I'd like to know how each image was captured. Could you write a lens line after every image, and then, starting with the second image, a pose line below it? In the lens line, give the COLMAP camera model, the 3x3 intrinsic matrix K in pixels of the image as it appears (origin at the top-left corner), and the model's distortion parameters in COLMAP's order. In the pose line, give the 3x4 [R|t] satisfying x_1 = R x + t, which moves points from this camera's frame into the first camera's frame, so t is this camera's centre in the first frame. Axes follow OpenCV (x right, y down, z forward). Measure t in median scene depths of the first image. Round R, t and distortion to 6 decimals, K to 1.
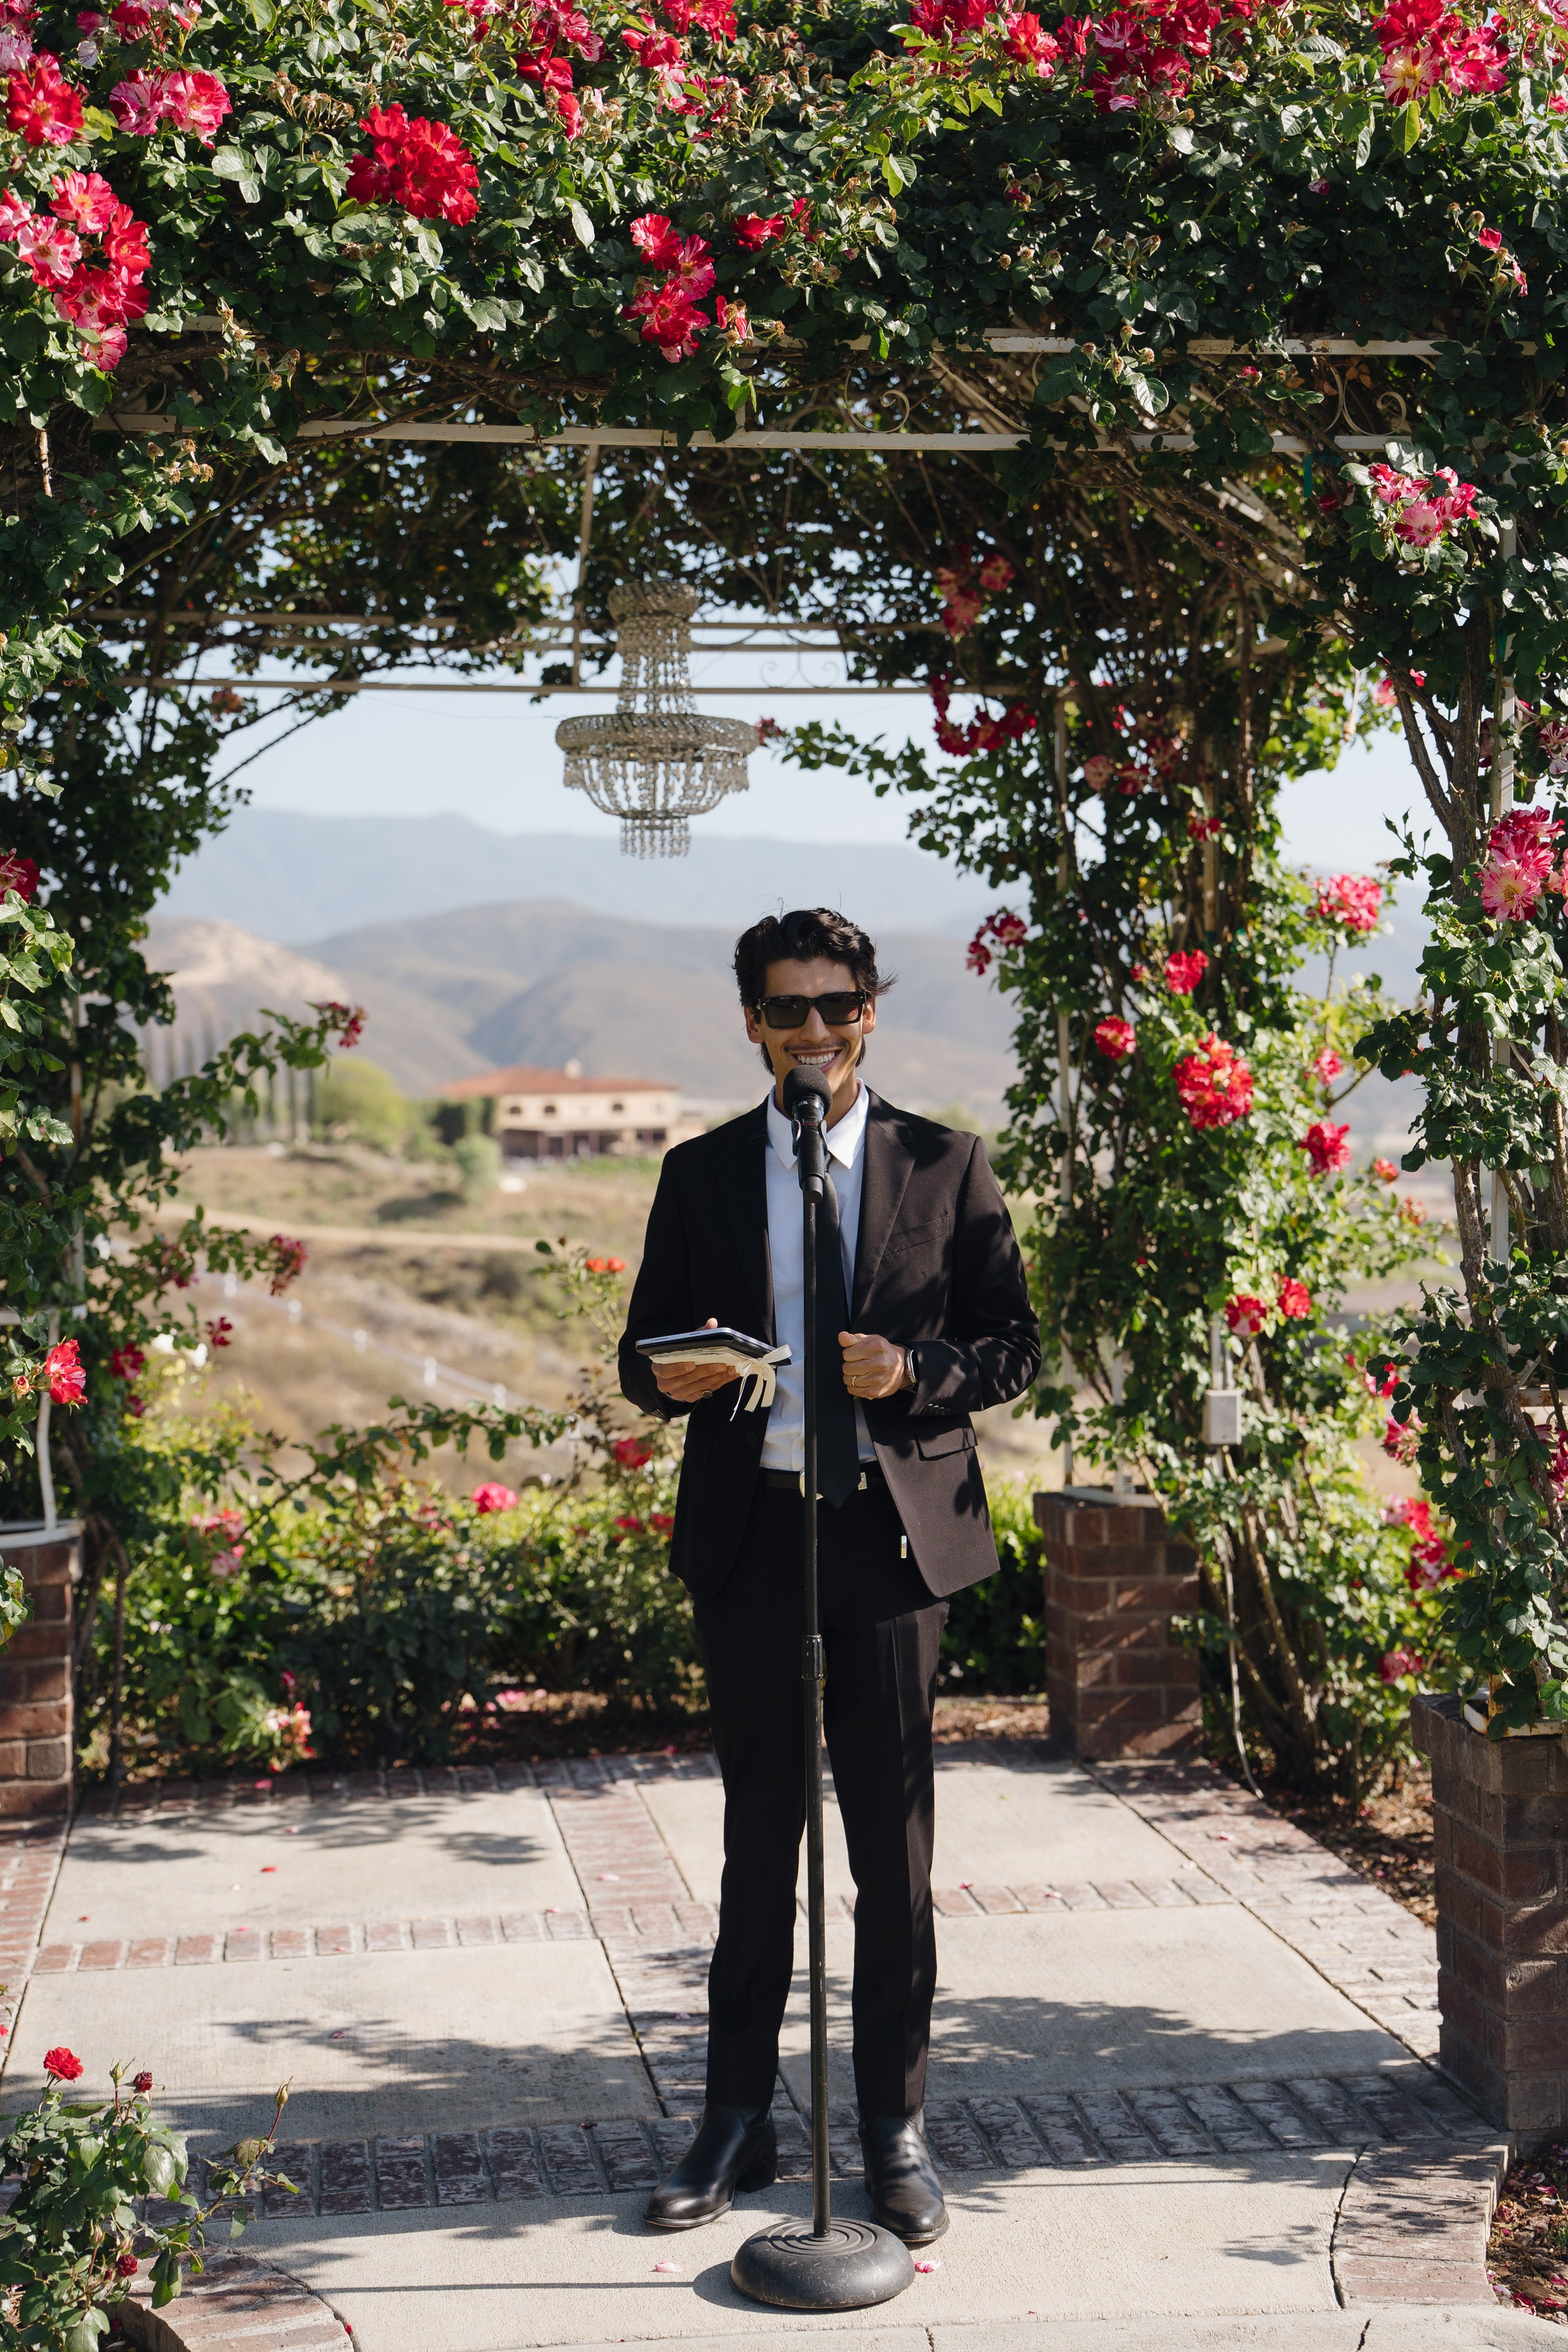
lens RADIAL K [[2932.0, 0, 784.0], [0, 2932.0, 1176.0], [0, 0, 1]] dist [0.005932, 0.040784]
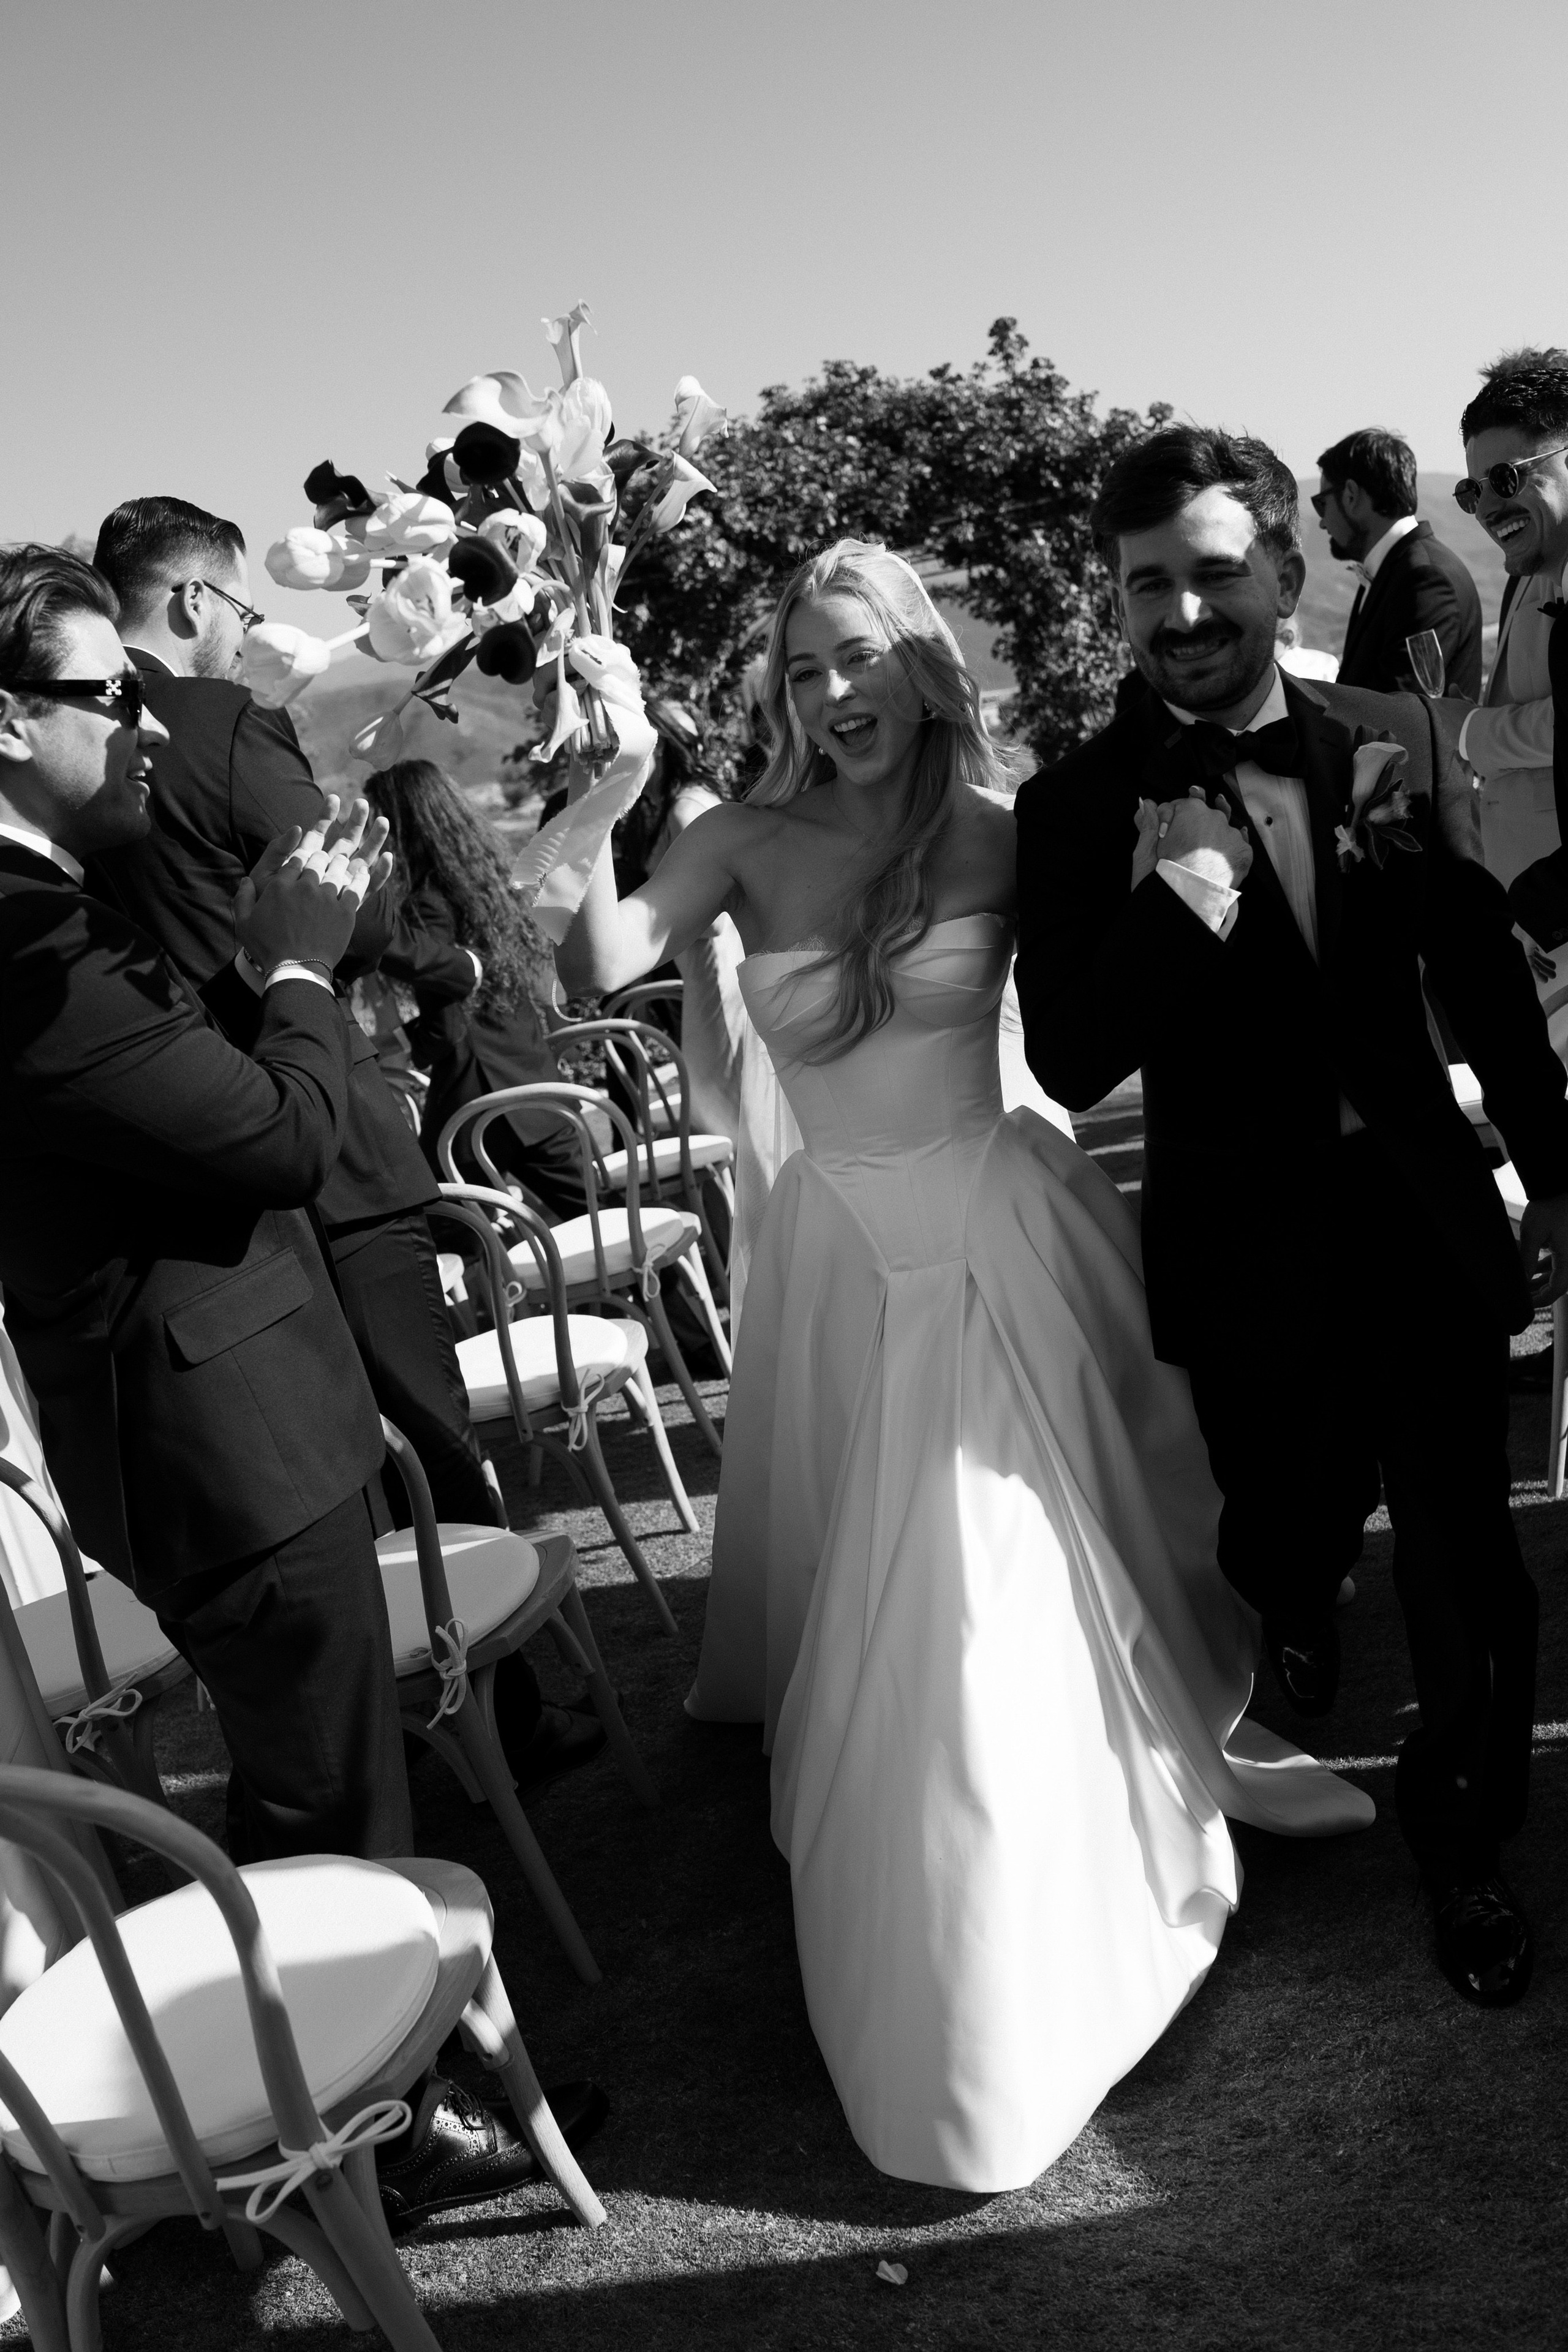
lens RADIAL K [[1840.5, 0, 784.0], [0, 1840.5, 1176.0], [0, 0, 1]] dist [-0.049259, 0.000338]
pose [[0.974016, -0.136116, -0.181010, 0.124022], [0.173365, 0.962385, 0.209186, 0.013143], [0.145728, -0.235132, 0.960977, -1.027749]]
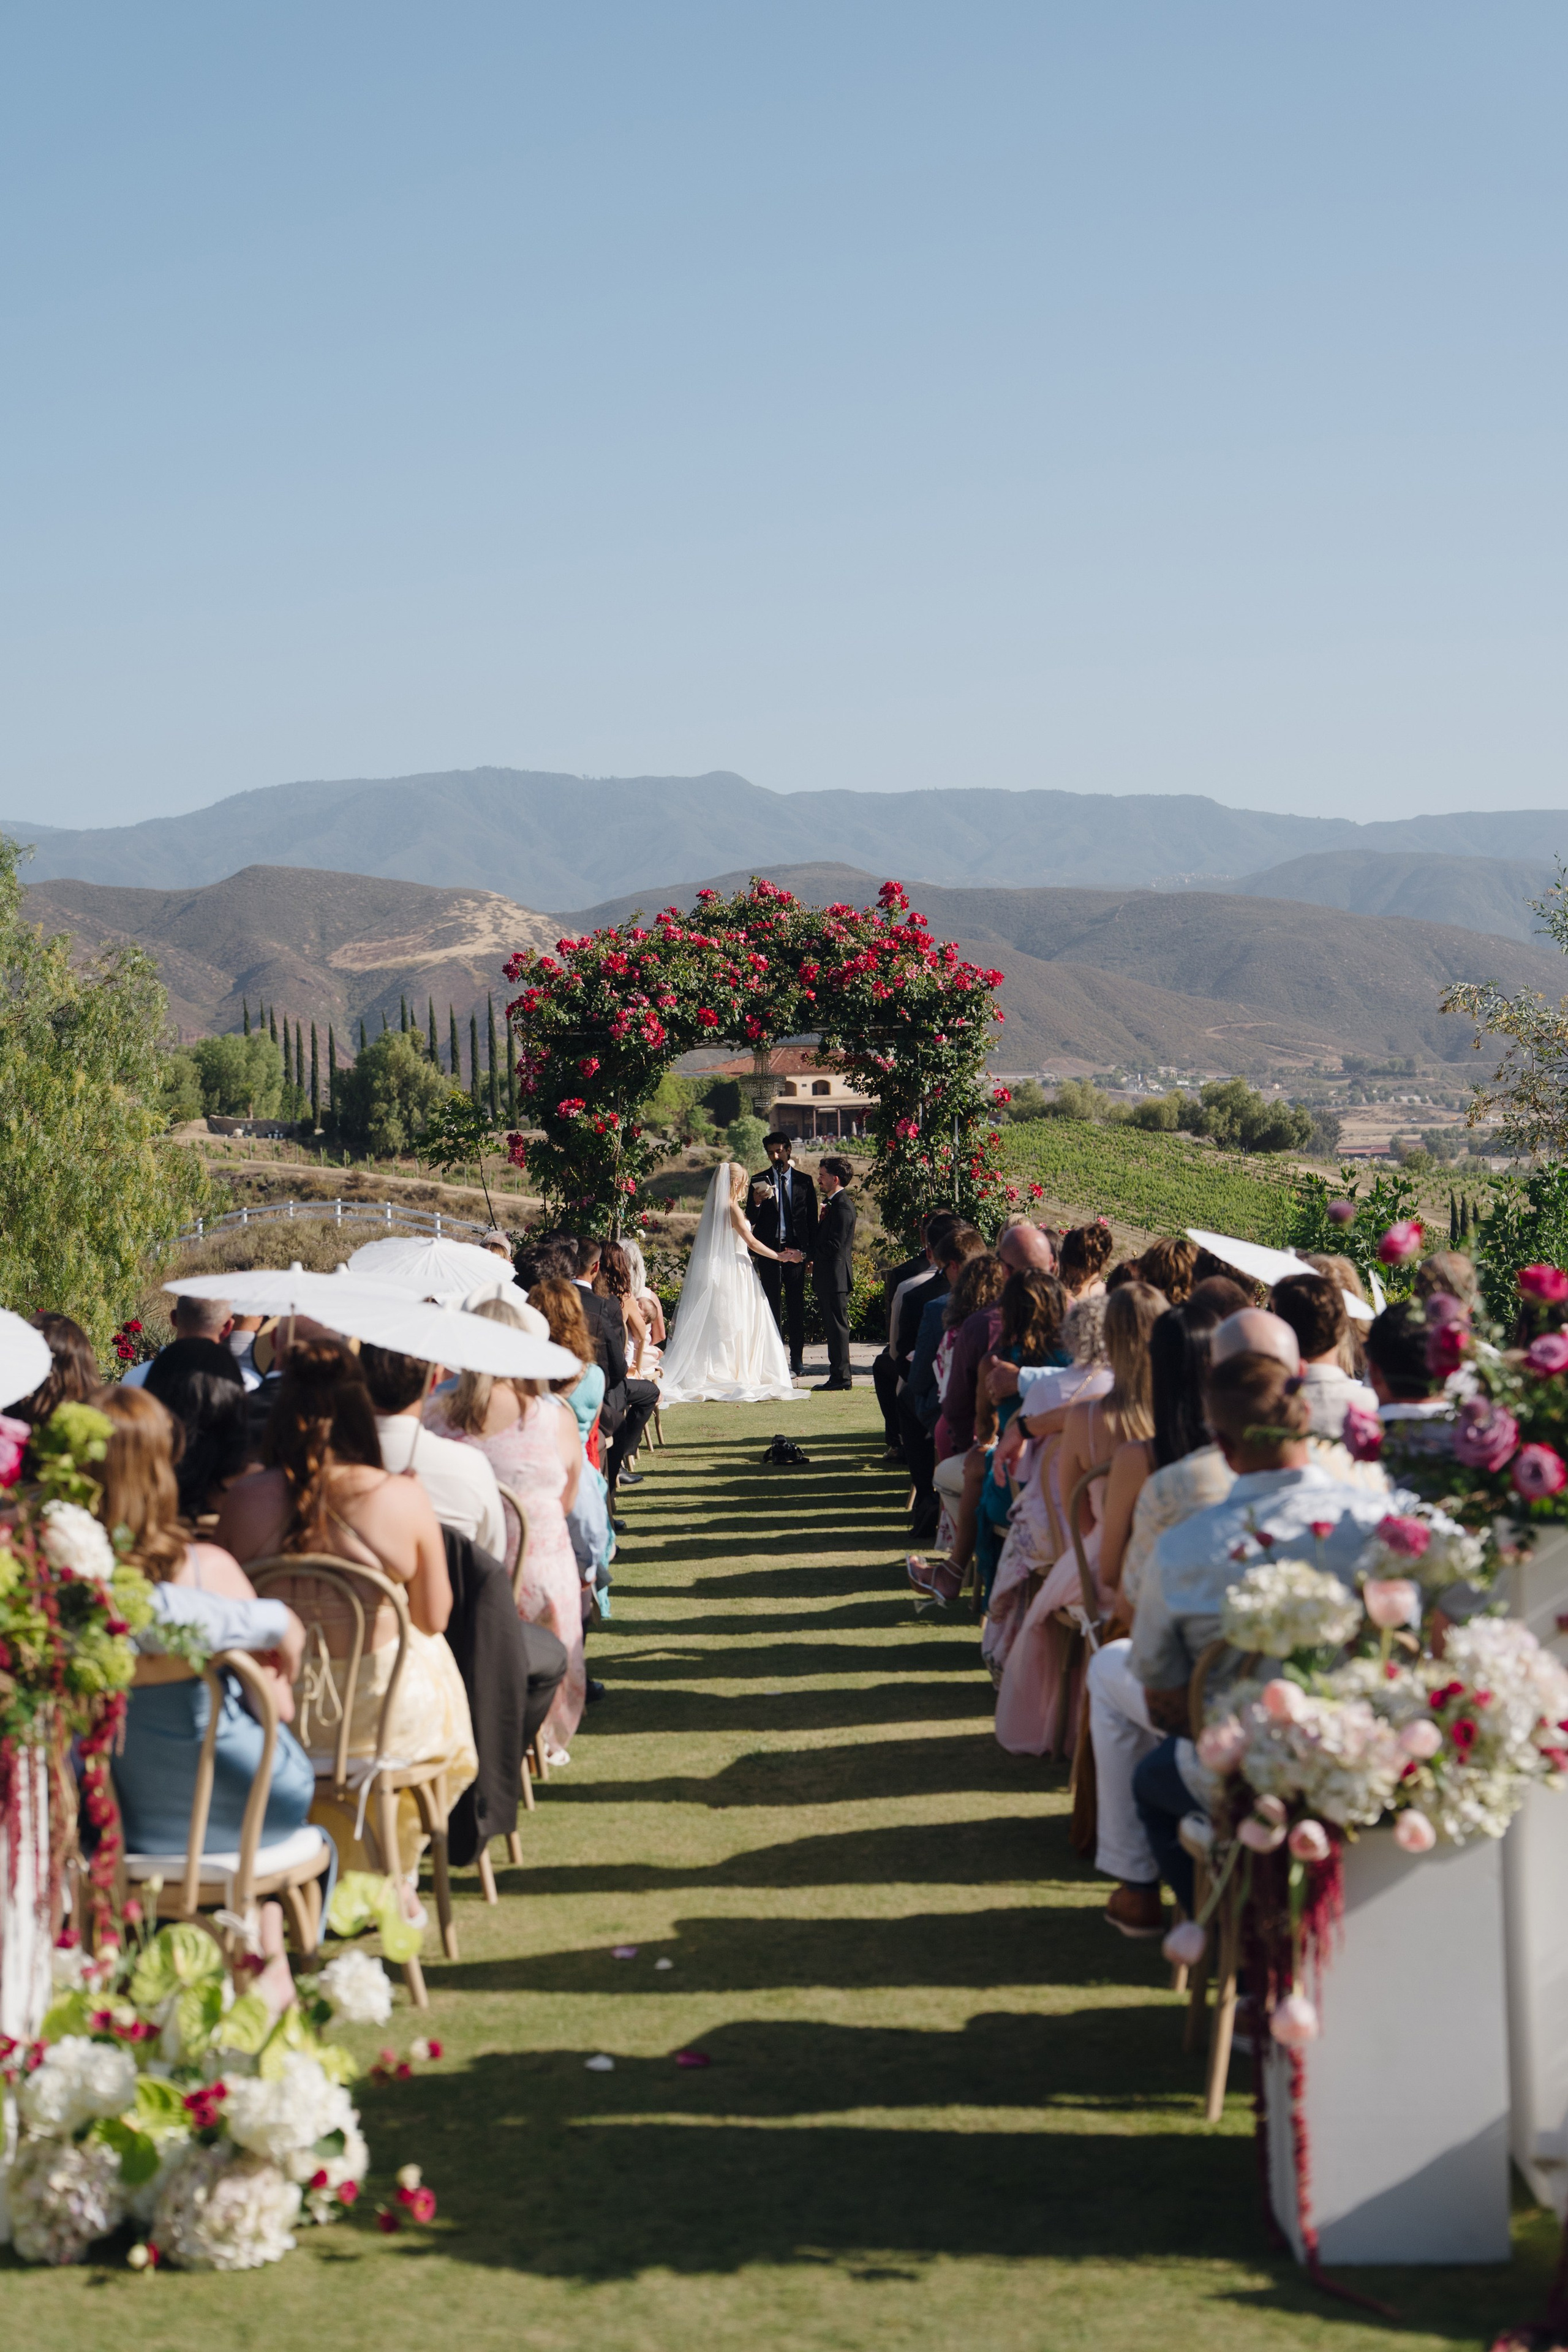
lens RADIAL K [[3265.4, 0, 784.0], [0, 3265.4, 1176.0], [0, 0, 1]] dist [0.001463, -0.000262]
pose [[0.995397, -0.007285, -0.095557, 0.358954], [0.008154, 0.999929, 0.008705, -0.041369], [0.095486, -0.009445, 0.995386, -3.043662]]
